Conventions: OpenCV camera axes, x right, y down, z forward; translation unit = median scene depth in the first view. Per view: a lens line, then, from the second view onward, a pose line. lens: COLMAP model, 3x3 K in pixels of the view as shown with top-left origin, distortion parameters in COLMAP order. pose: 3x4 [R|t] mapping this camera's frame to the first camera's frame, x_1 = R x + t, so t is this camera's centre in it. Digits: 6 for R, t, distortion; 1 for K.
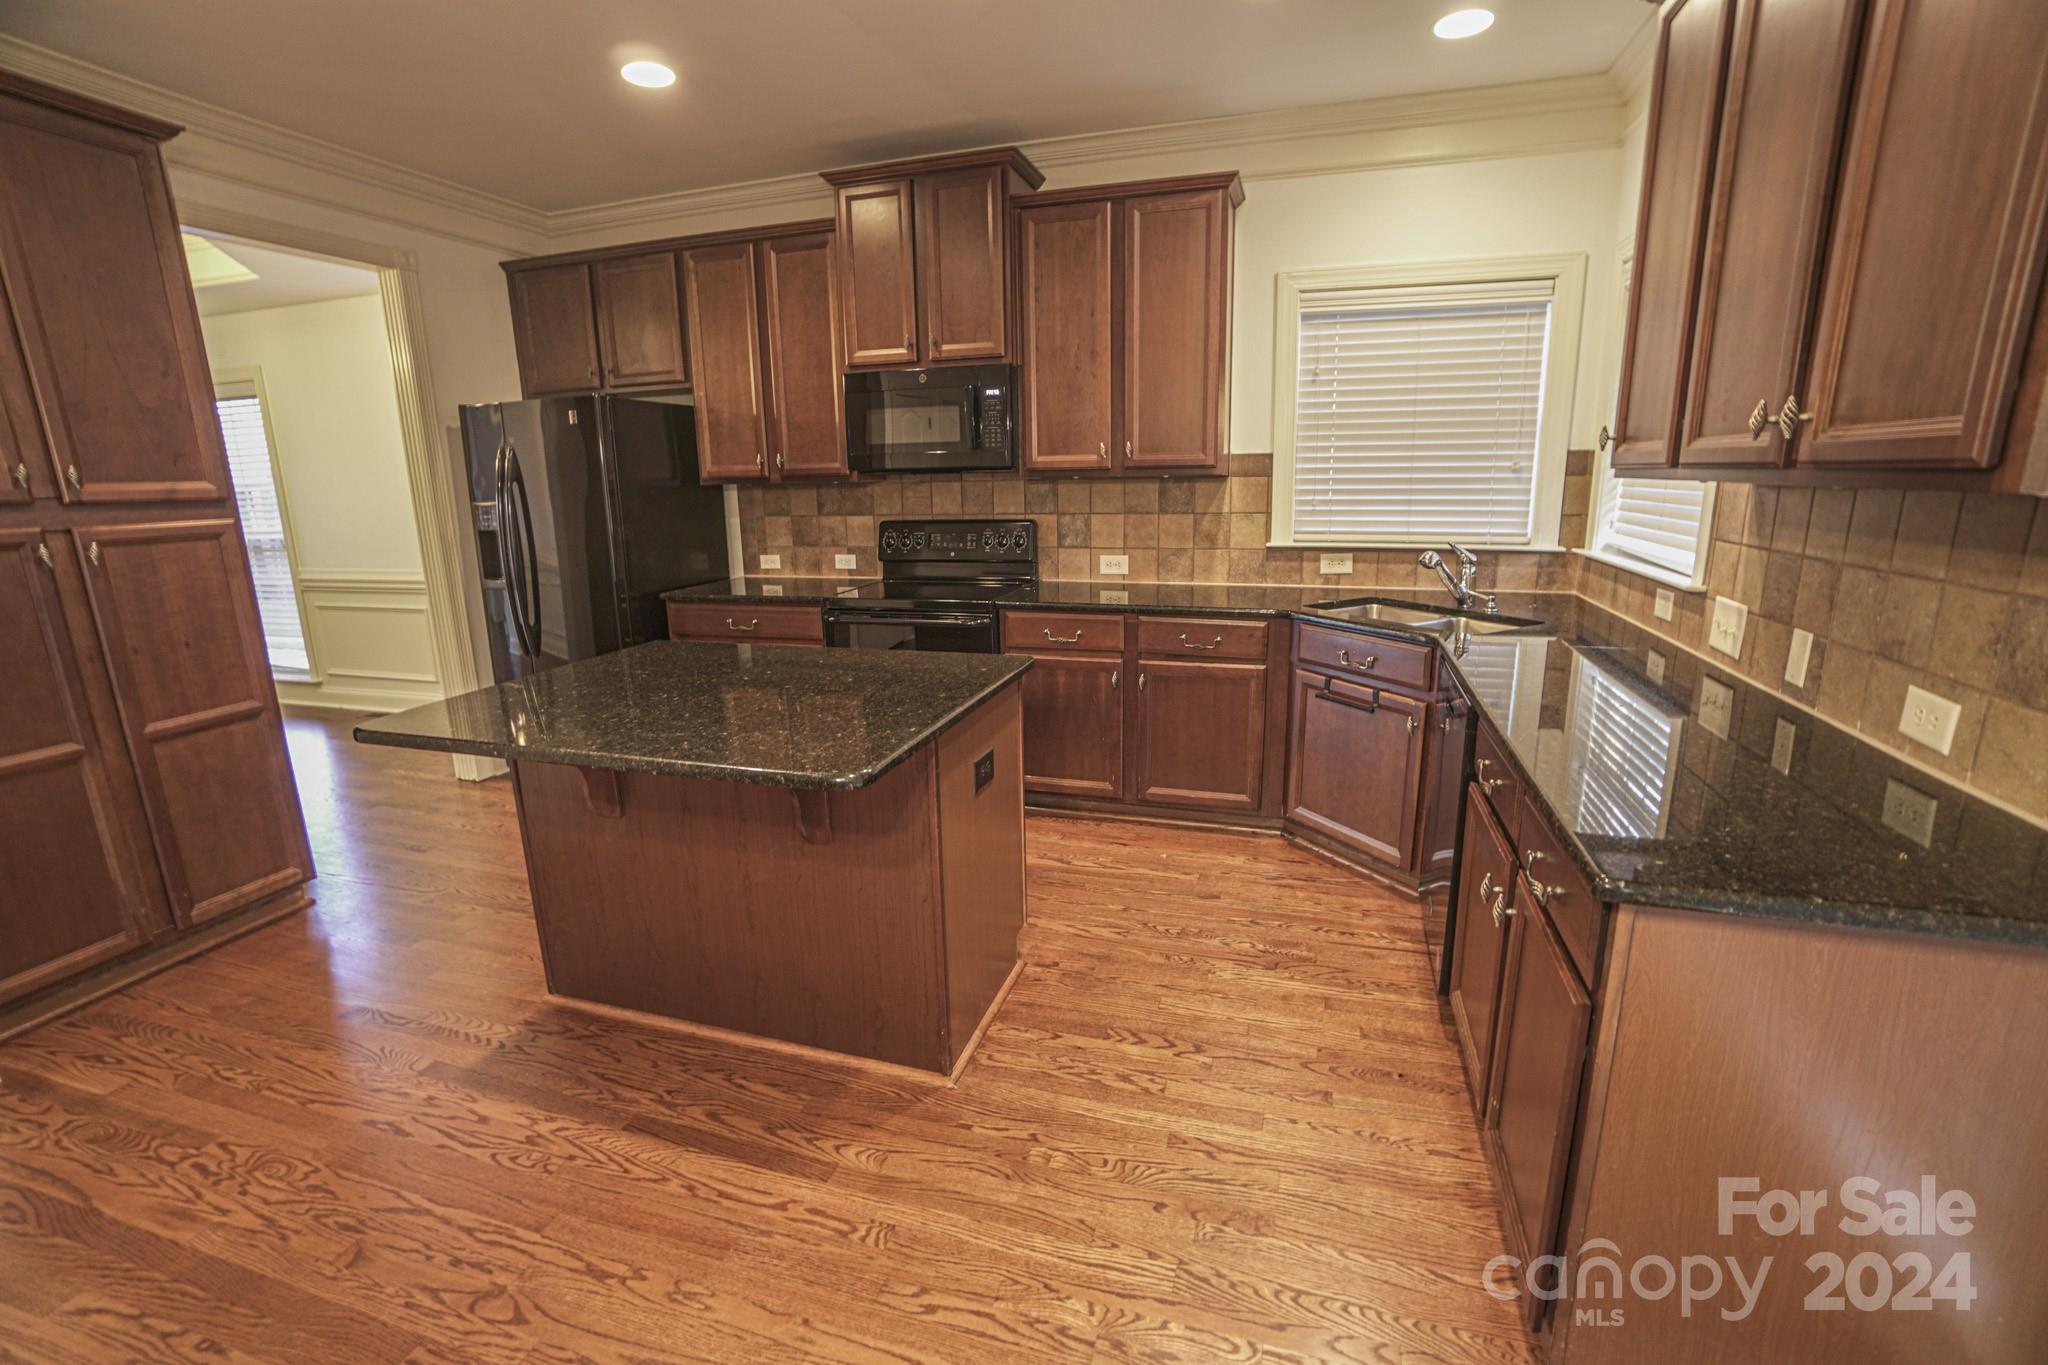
lens RADIAL K [[894.5, 0, 1026.9], [0, 894.5, 680.3], [0, 0, 1]] dist [-0.036302, 0.001519]
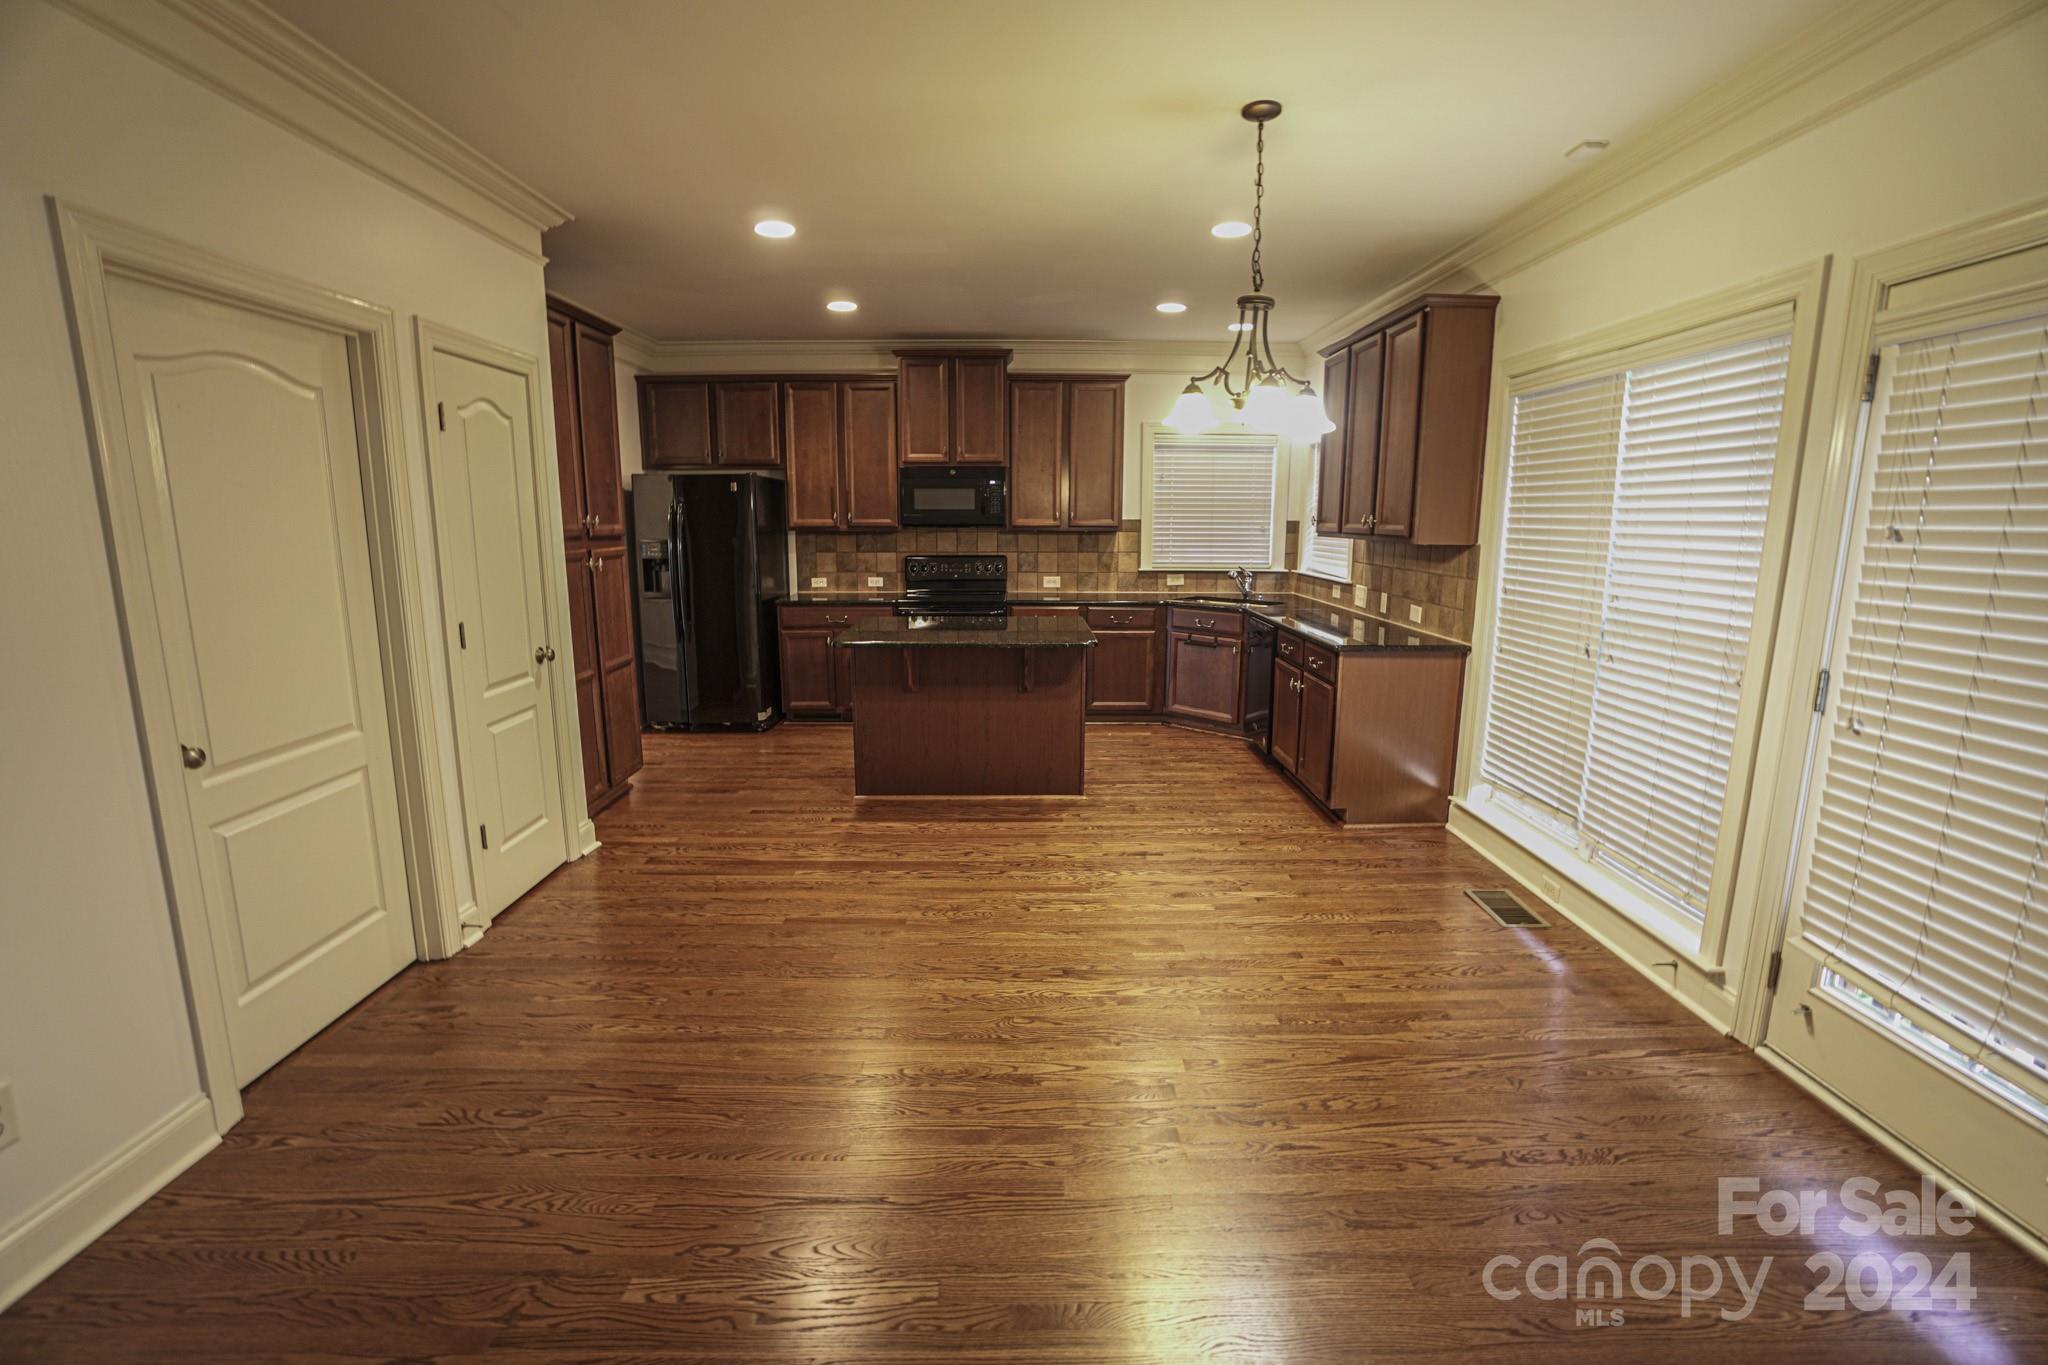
lens RADIAL K [[894.5, 0, 1023.8], [0, 894.5, 677.0], [0, 0, 1]] dist [-0.036302, 0.001519]
pose [[0.951752, -0.033718, 0.305011, -0.523267], [0.050221, 0.997659, -0.046420, 0.139417], [-0.302731, 0.059498, 0.951217, -0.648543]]
